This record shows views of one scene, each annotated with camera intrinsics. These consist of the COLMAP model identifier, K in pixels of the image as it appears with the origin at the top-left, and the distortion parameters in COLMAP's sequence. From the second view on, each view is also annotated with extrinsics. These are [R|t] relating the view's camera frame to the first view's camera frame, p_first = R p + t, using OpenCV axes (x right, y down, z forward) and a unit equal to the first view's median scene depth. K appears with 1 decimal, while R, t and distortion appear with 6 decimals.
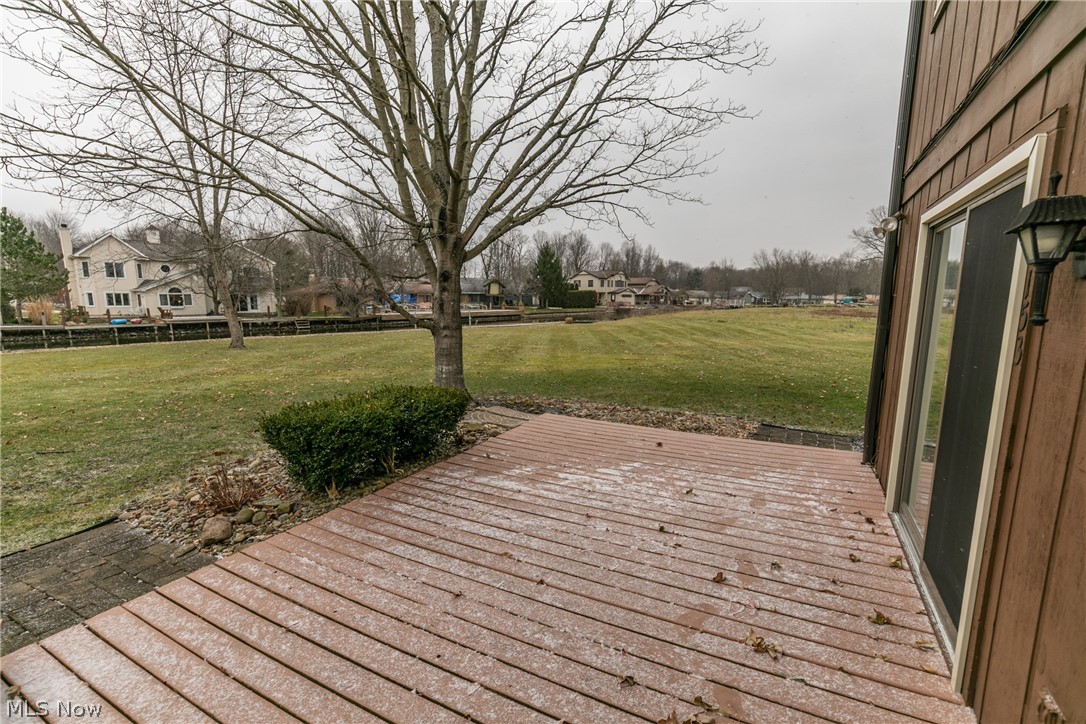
lens RADIAL K [[484.0, 0, 543.7], [0, 484.0, 369.9], [0, 0, 1]] dist [0.007328, -0.001366]
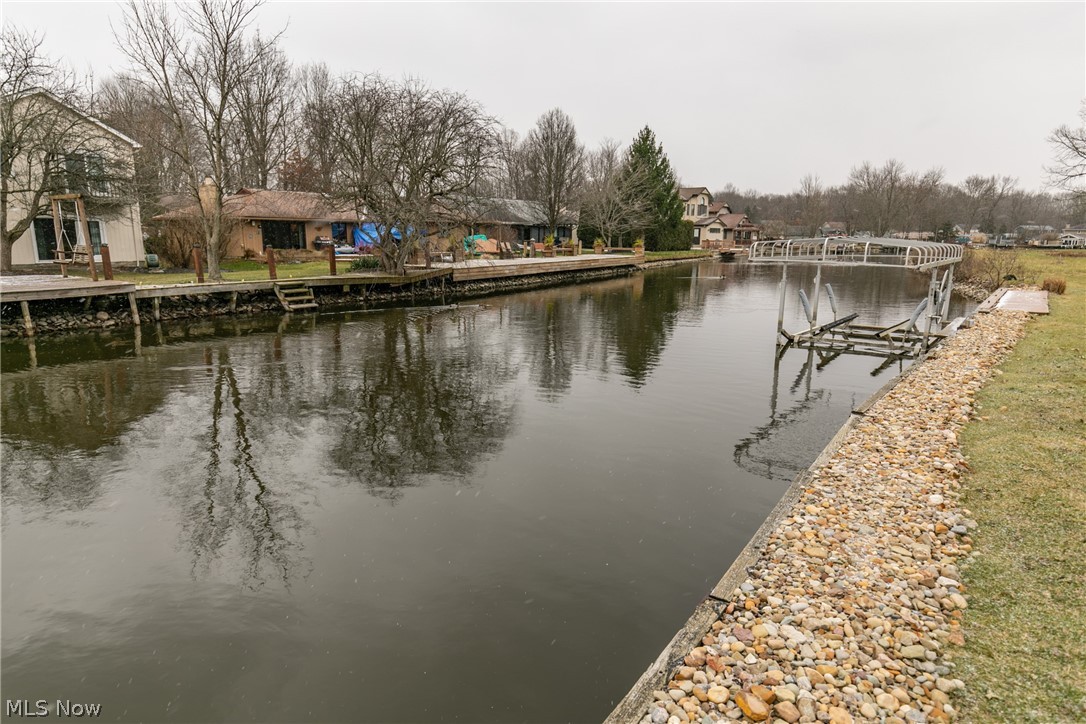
lens RADIAL K [[672.3, 0, 543.0], [0, 672.3, 362.0], [0, 0, 1]] dist [0.007670, 0.001760]
pose [[0.991839, -0.021337, 0.125702, -0.330369], [0.016717, 0.999150, 0.037693, -0.054113], [-0.126400, -0.035284, 0.991352, 0.422419]]
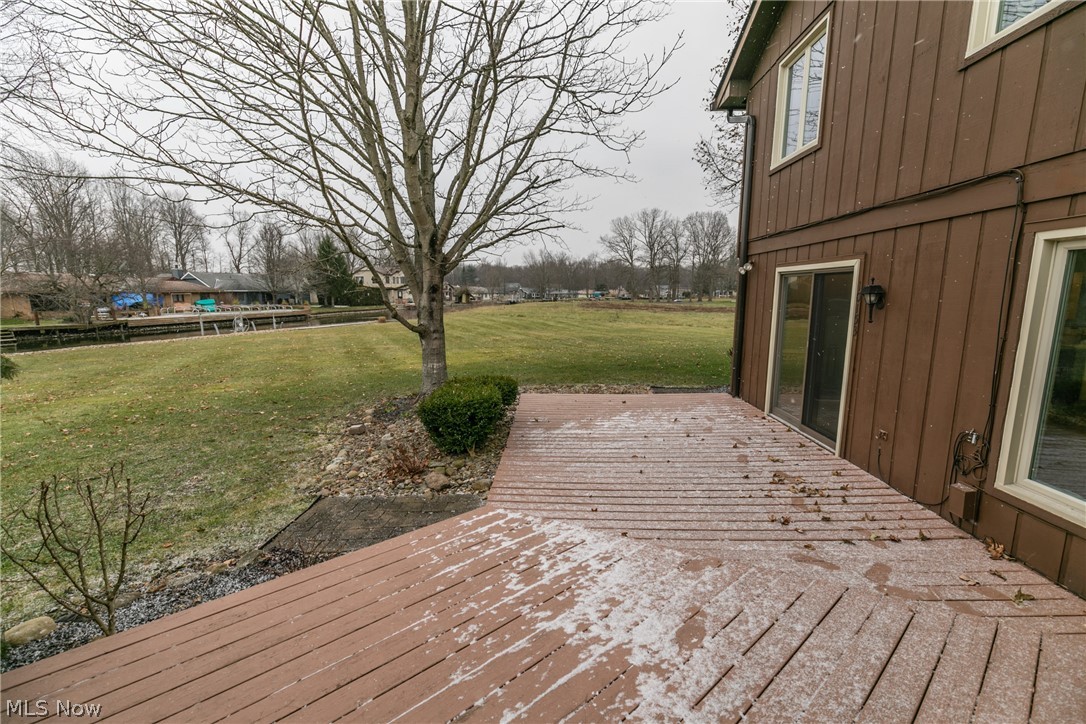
lens RADIAL K [[483.4, 0, 545.3], [0, 483.4, 367.9], [0, 0, 1]] dist [0.005574, -0.001101]
pose [[0.896653, -0.076248, 0.436120, -0.068861], [0.074016, 0.997011, 0.022134, -0.000436], [-0.436504, 0.012433, 0.899616, -0.028097]]
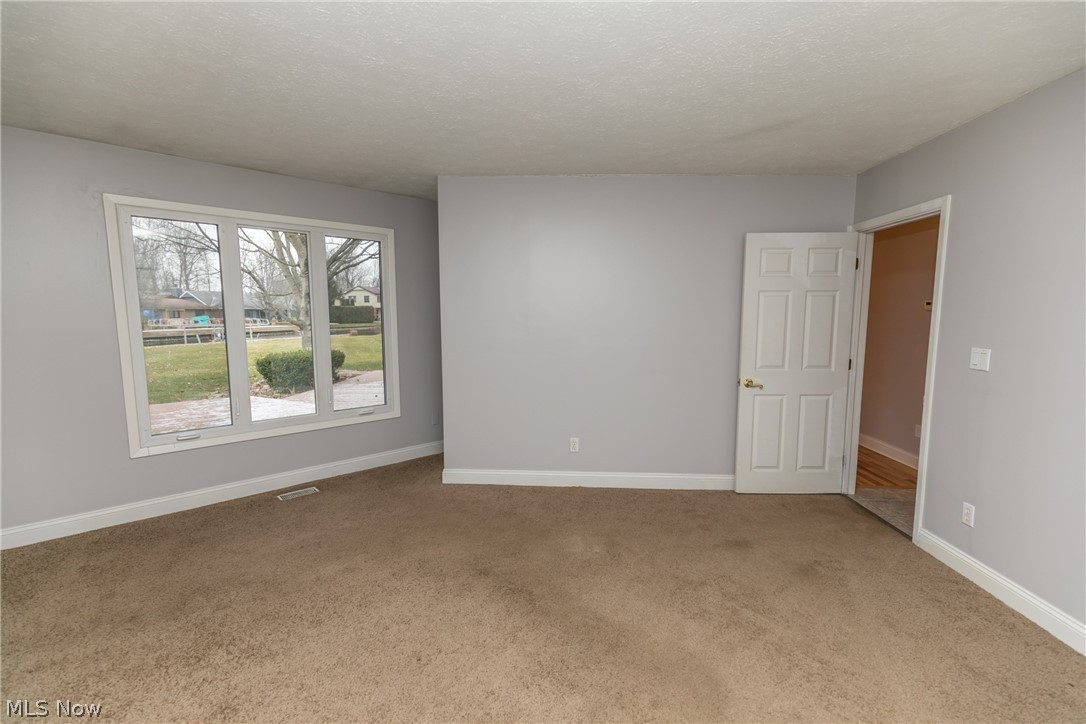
lens RADIAL K [[484.6, 0, 541.9], [0, 484.6, 367.5], [0, 0, 1]] dist [0.008946, -0.000845]
pose [[0.902195, -0.053119, 0.428046, -0.028975], [0.069153, 0.997364, -0.021984, 0.022164], [-0.425749, 0.049434, 0.903490, -0.125332]]
